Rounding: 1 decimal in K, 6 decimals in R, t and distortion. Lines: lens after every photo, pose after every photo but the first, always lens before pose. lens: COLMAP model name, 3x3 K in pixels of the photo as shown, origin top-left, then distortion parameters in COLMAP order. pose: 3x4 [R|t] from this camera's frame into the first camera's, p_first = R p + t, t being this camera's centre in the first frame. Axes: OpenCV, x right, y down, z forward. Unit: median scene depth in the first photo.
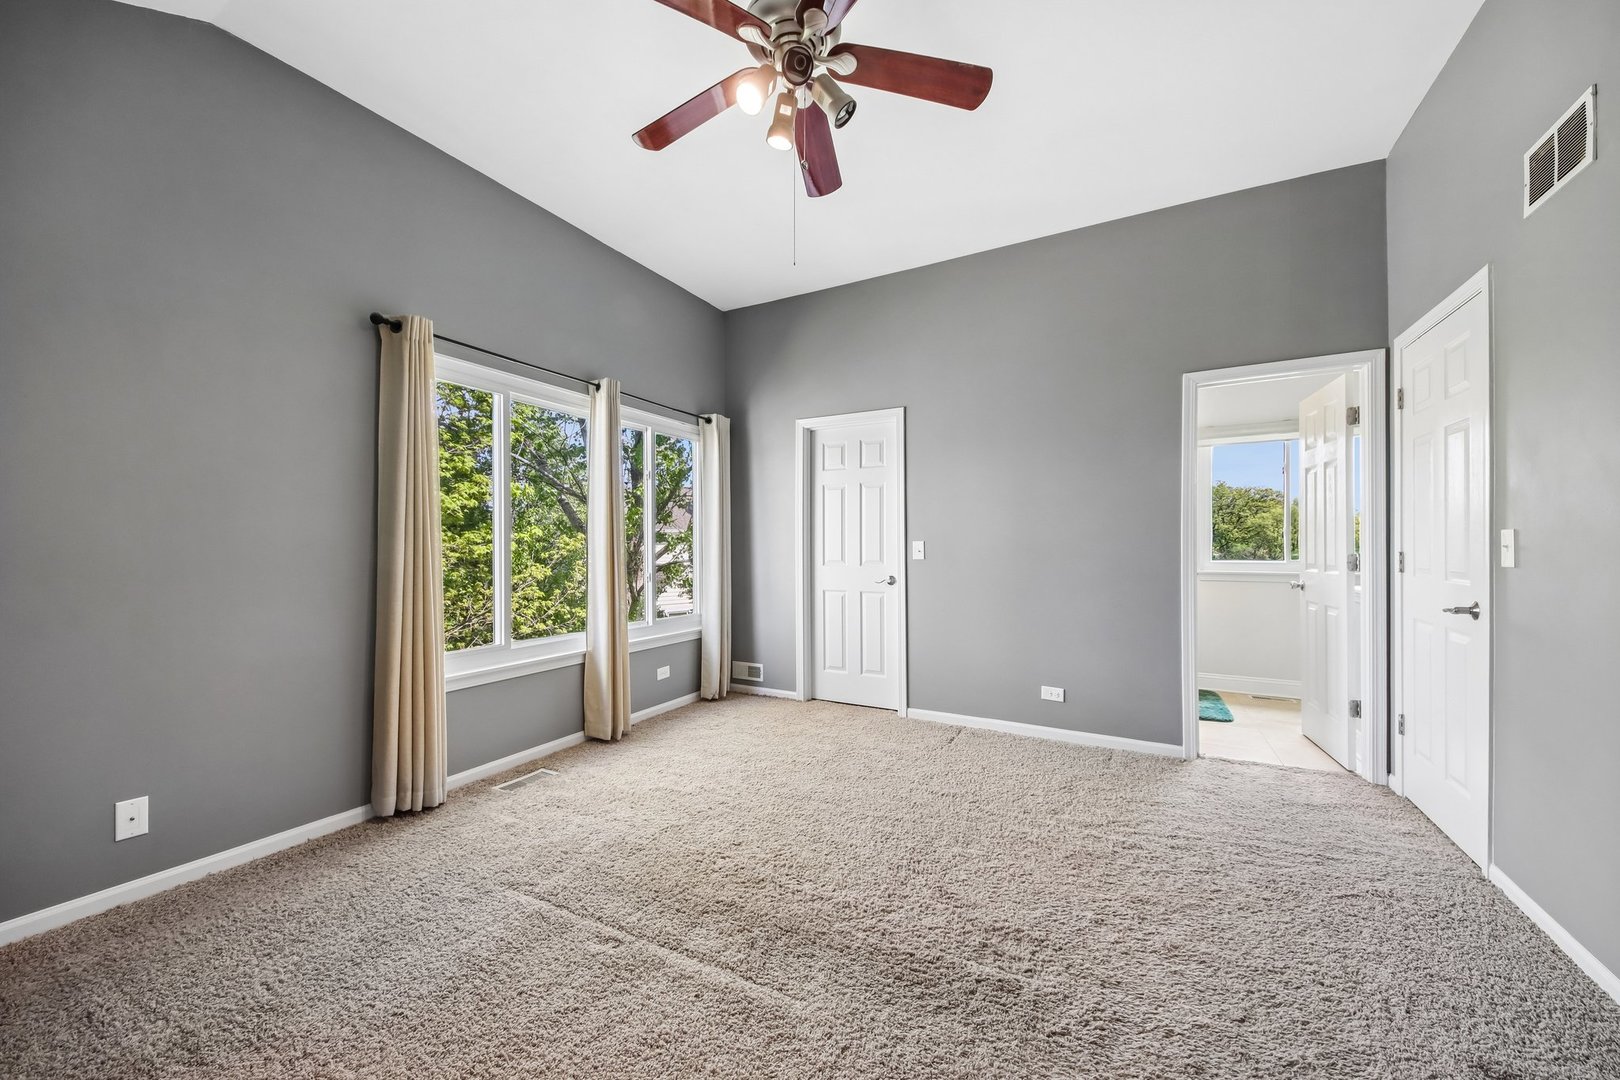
lens RADIAL K [[595.7, 0, 771.9], [0, 595.7, 544.8], [0, 0, 1]] dist [0.052324, -0.017853]
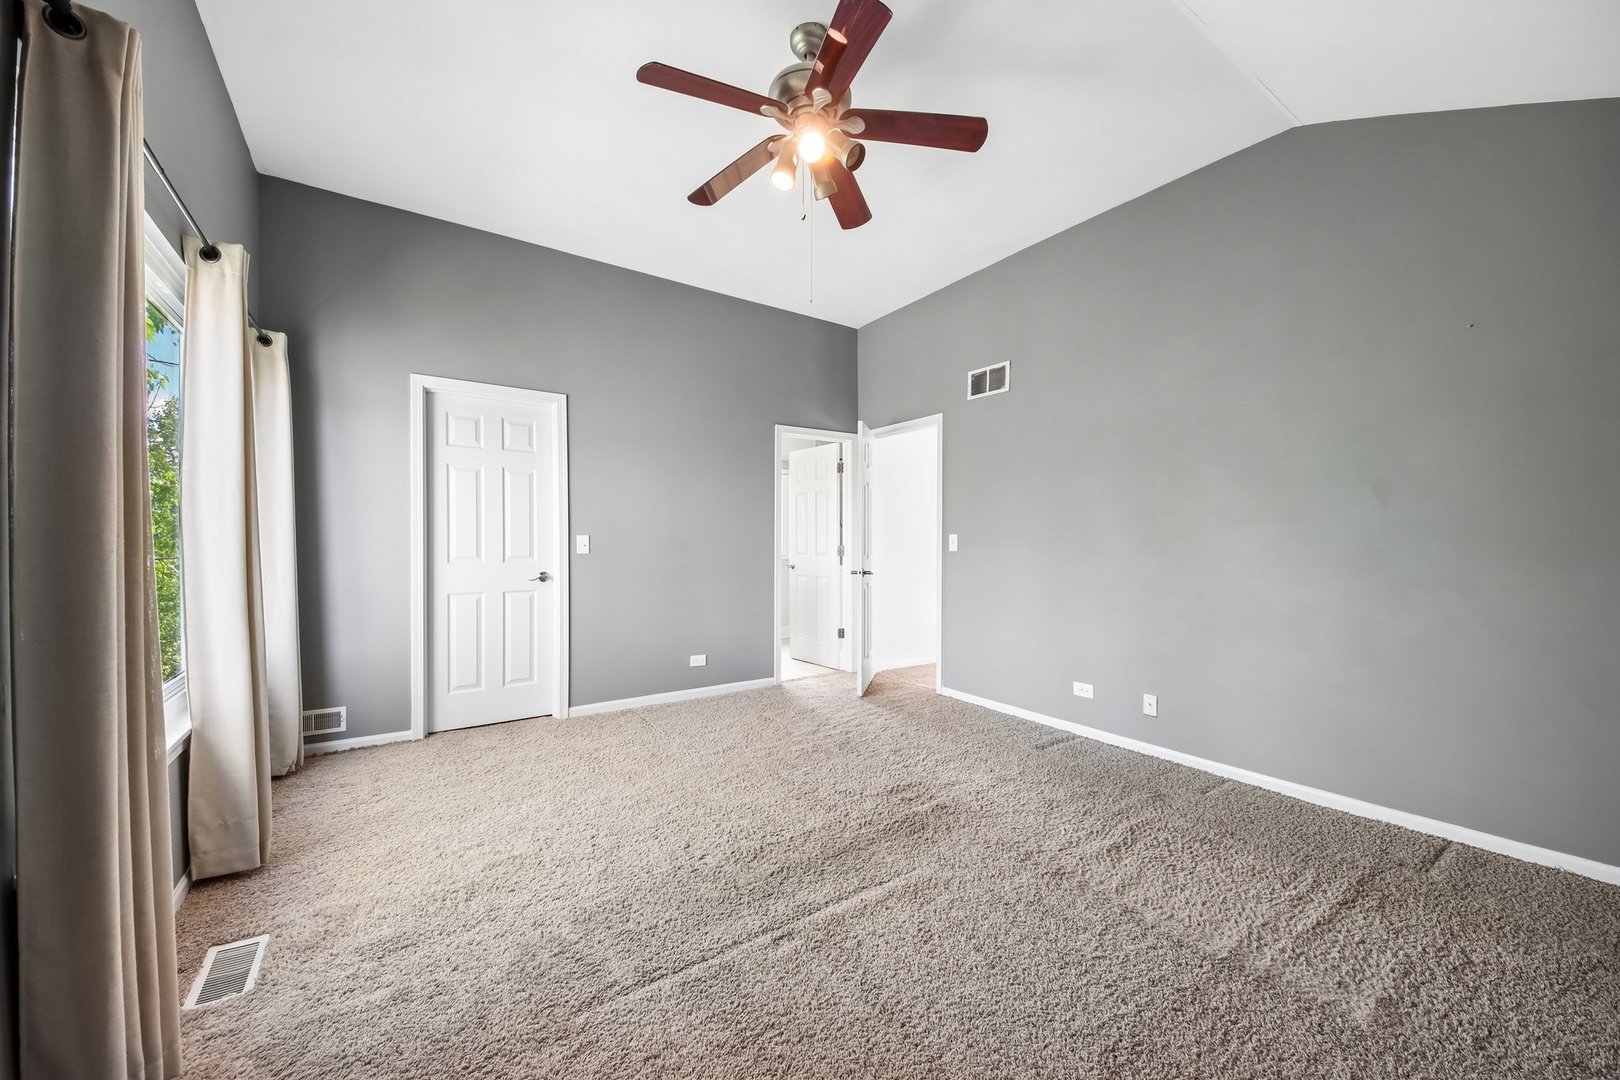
lens RADIAL K [[605.6, 0, 804.7], [0, 605.6, 547.0], [0, 0, 1]] dist [0.024159, -0.019043]
pose [[0.454656, -0.005270, 0.890652, -0.578949], [-0.005916, 0.999943, 0.008937, 0.002567], [-0.890648, -0.009332, 0.454599, 0.268079]]
